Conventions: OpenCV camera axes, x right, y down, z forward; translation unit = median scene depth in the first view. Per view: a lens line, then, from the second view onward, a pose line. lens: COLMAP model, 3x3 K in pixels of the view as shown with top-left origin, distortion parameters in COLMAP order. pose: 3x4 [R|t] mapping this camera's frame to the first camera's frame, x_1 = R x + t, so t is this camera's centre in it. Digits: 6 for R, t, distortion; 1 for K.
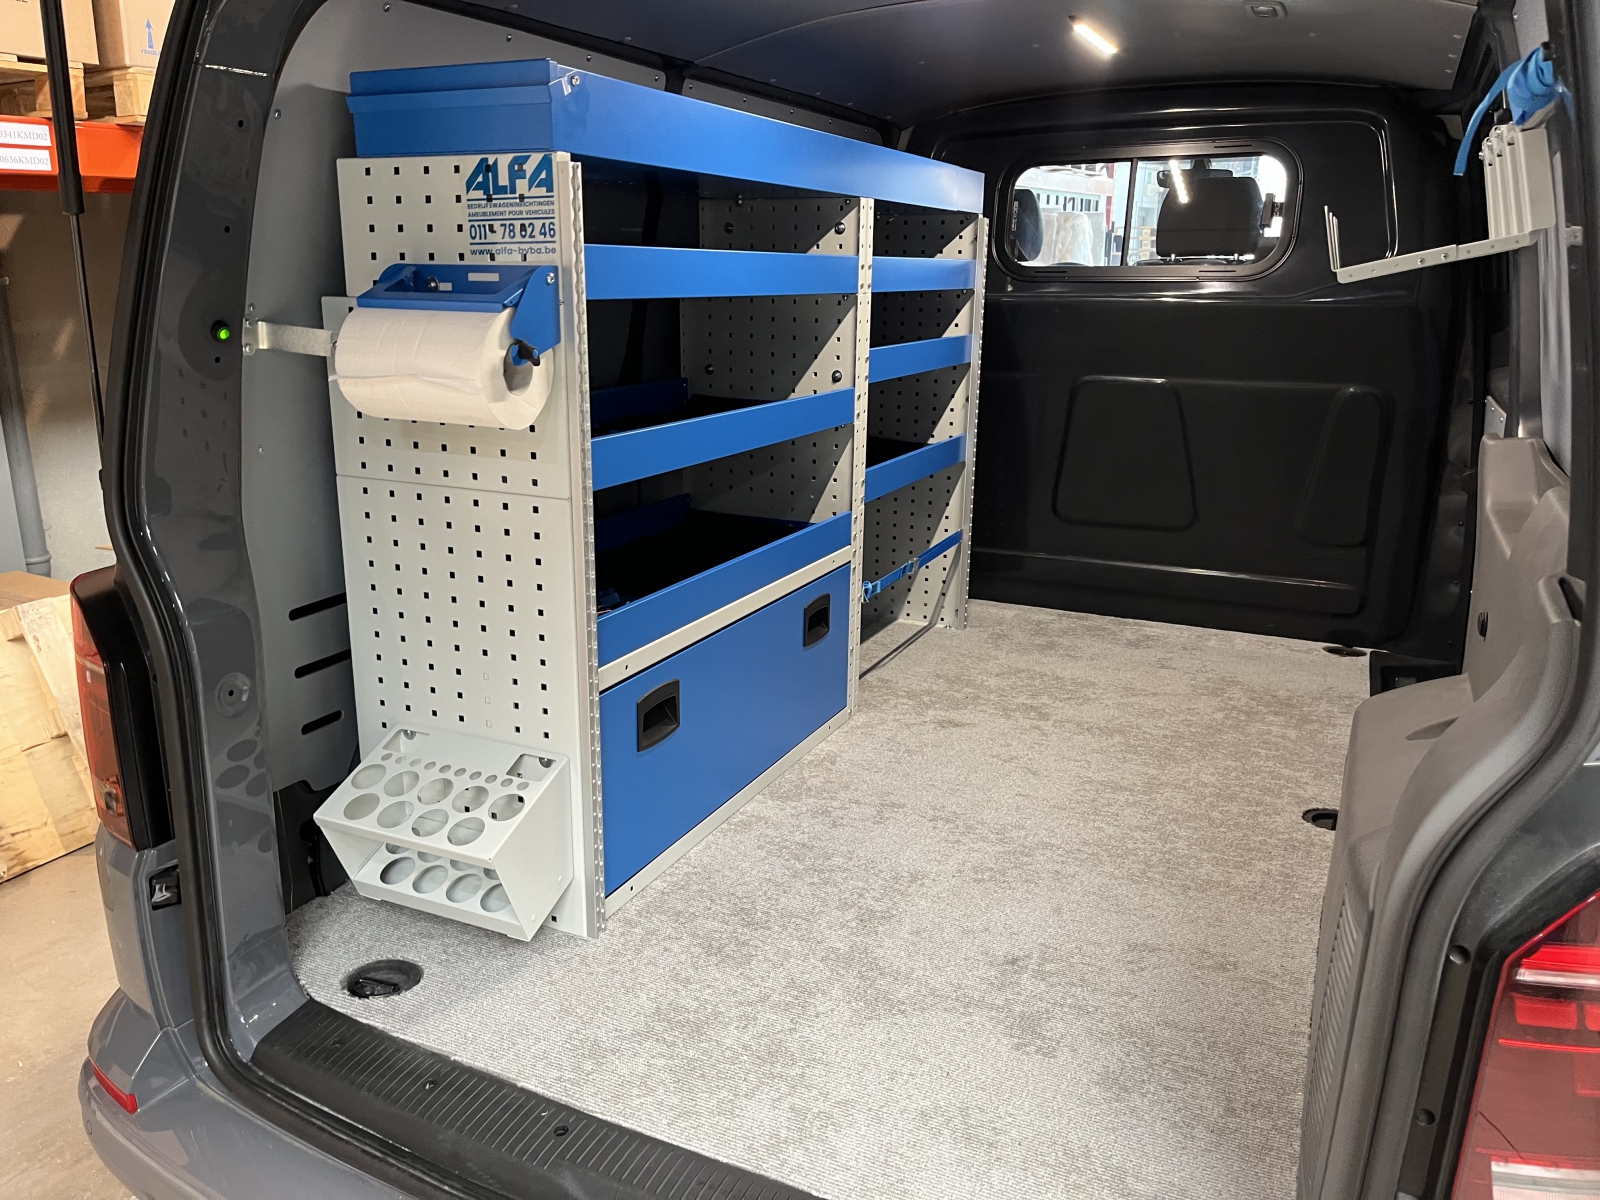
lens RADIAL K [[1212.1, 0, 790.2], [0, 1212.1, 605.0], [0, 0, 1]] dist [0.058784, -0.077225]
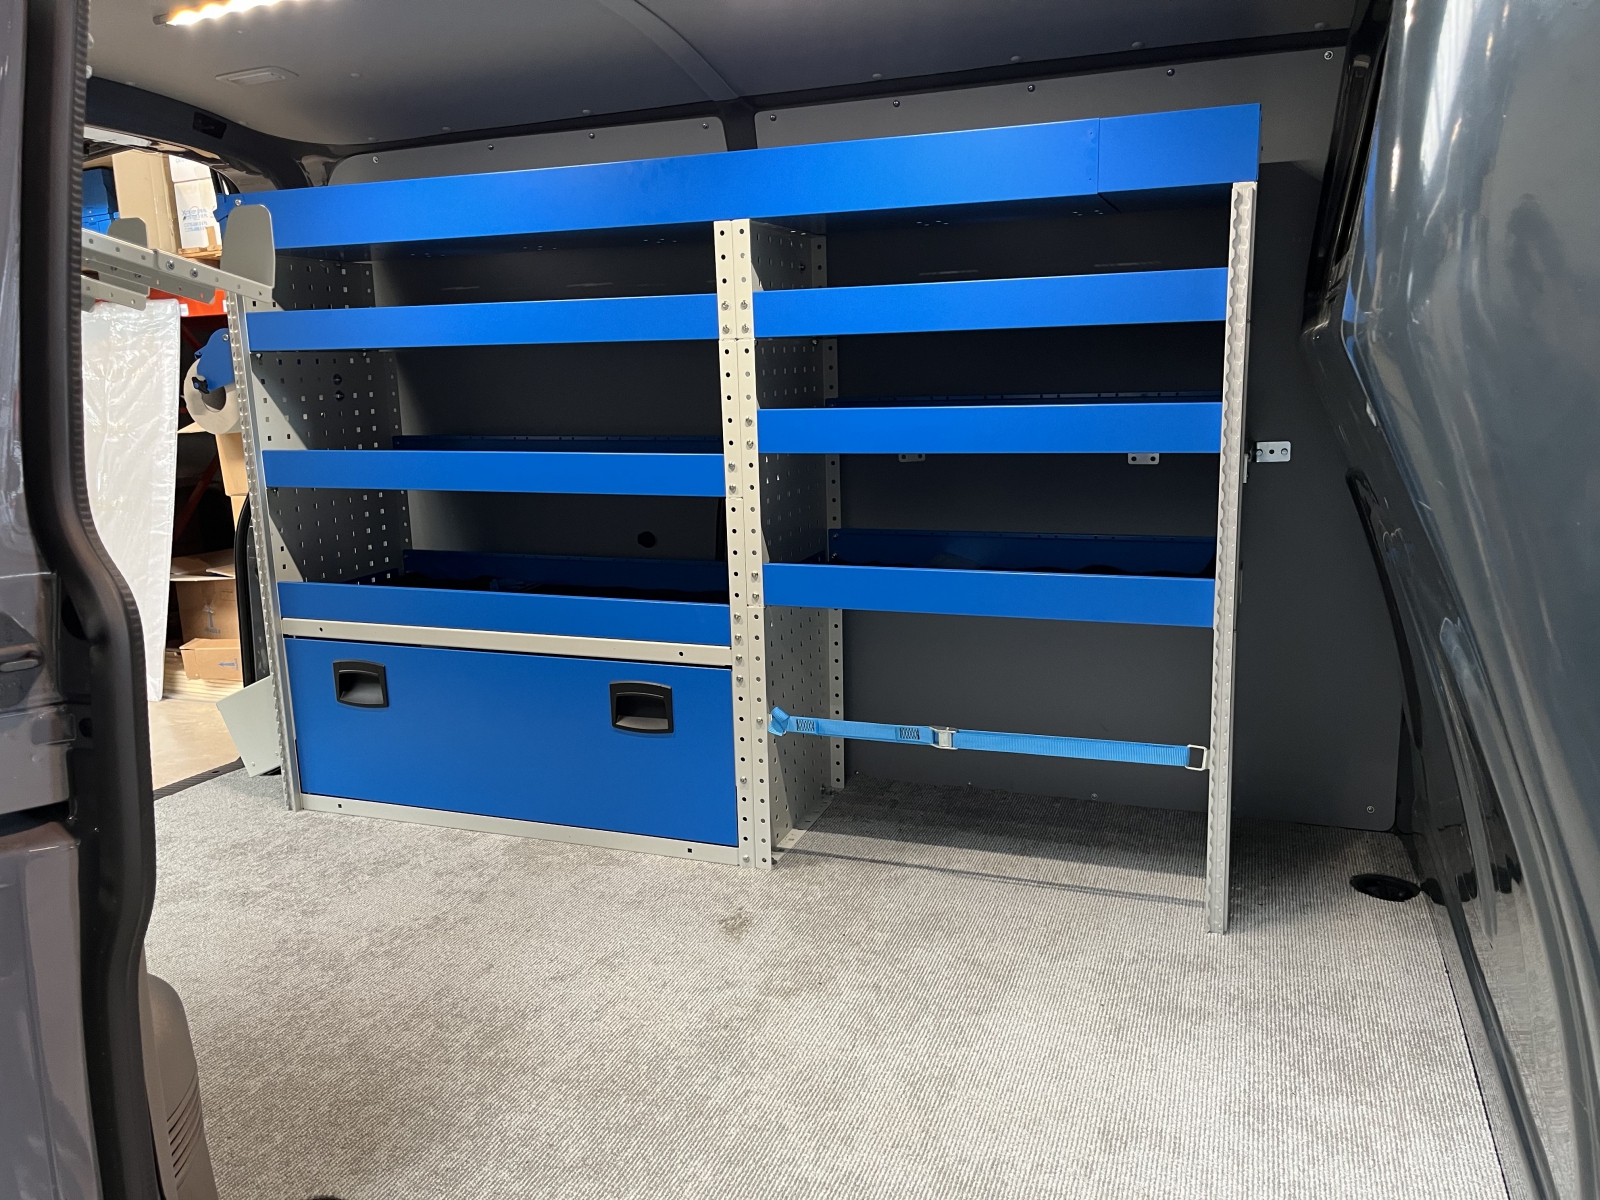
lens RADIAL K [[1212.1, 0, 786.8], [0, 1212.1, 601.5], [0, 0, 1]] dist [0.058784, -0.077225]
pose [[0.079983, 0.190145, -0.978493, 1.236414], [-0.235633, 0.957423, 0.166790, -0.328472], [0.968545, 0.217225, 0.121382, 1.376579]]
